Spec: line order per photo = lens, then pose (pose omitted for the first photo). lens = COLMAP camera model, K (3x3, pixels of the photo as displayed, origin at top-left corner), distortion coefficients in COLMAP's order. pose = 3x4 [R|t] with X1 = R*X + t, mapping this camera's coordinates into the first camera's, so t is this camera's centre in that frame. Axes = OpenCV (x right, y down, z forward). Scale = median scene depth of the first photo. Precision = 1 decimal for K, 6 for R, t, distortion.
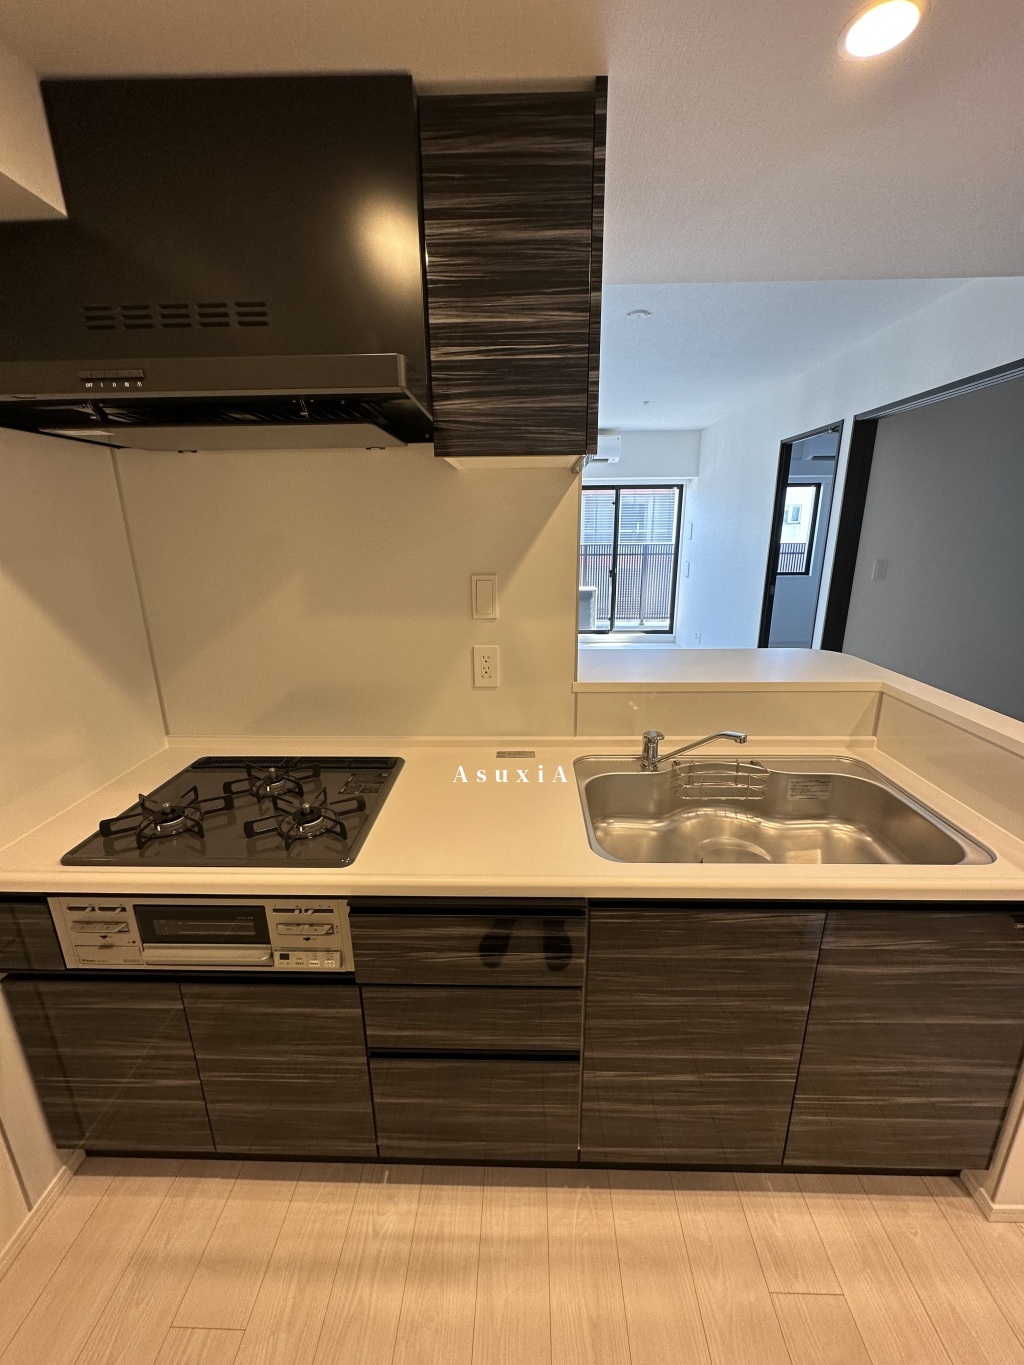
lens RADIAL K [[548.4, 0, 512.6], [0, 548.4, 681.3], [0, 0, 1]] dist [-0.000880, 0.000613]
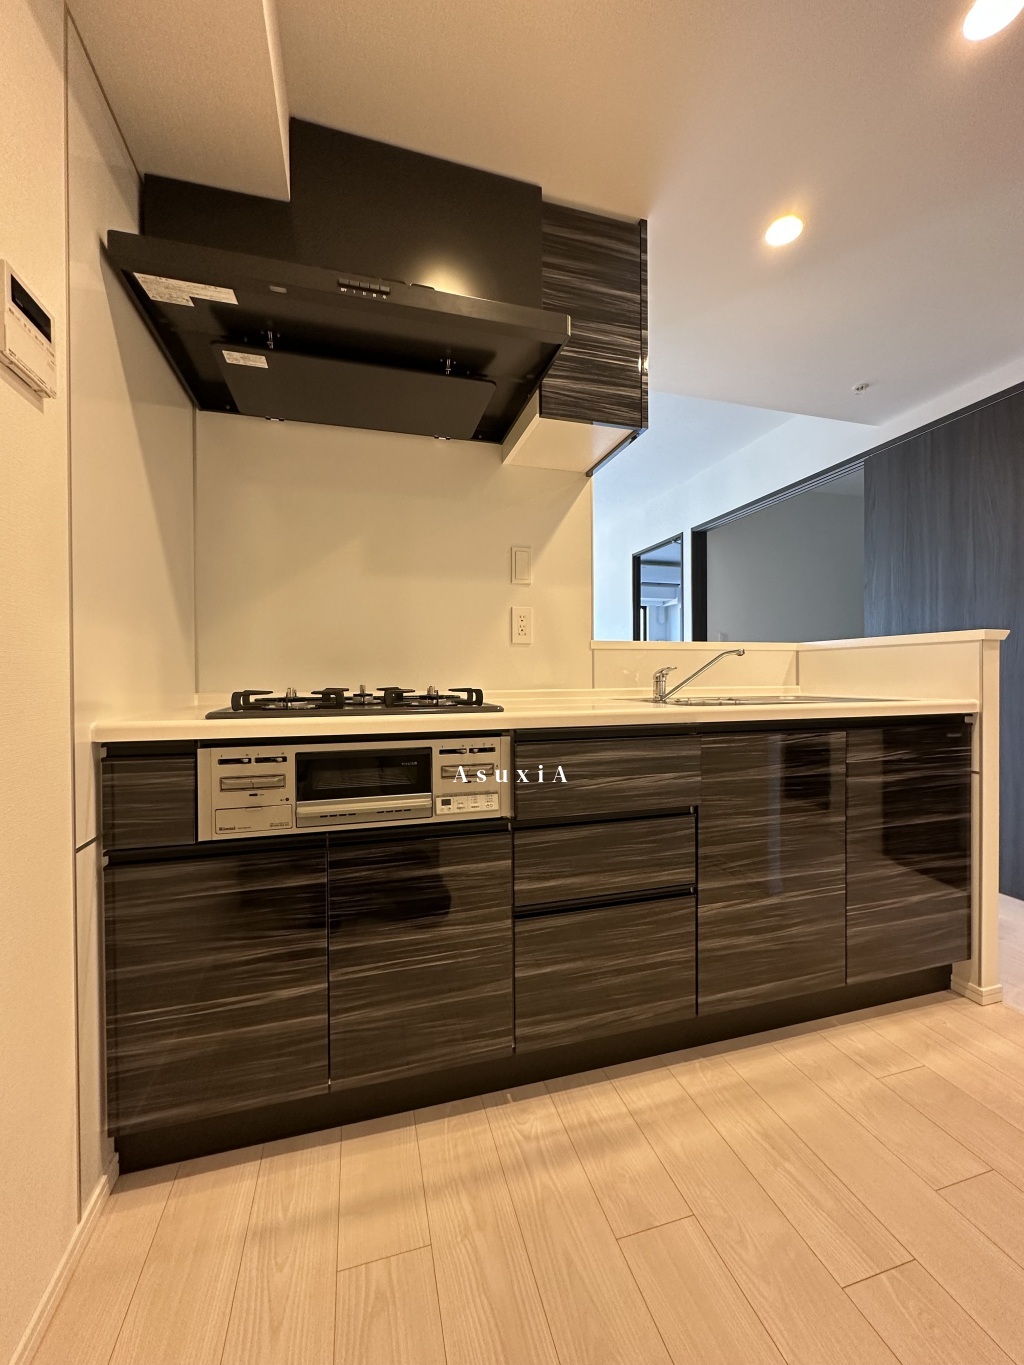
lens RADIAL K [[548.4, 0, 510.7], [0, 548.4, 683.3], [0, 0, 1]] dist [-0.000880, 0.000613]
pose [[0.952888, 0.000203, 0.303322, -0.609848], [0.080639, 0.963843, -0.253975, 0.554429], [-0.292406, 0.266470, 0.918419, -0.044501]]
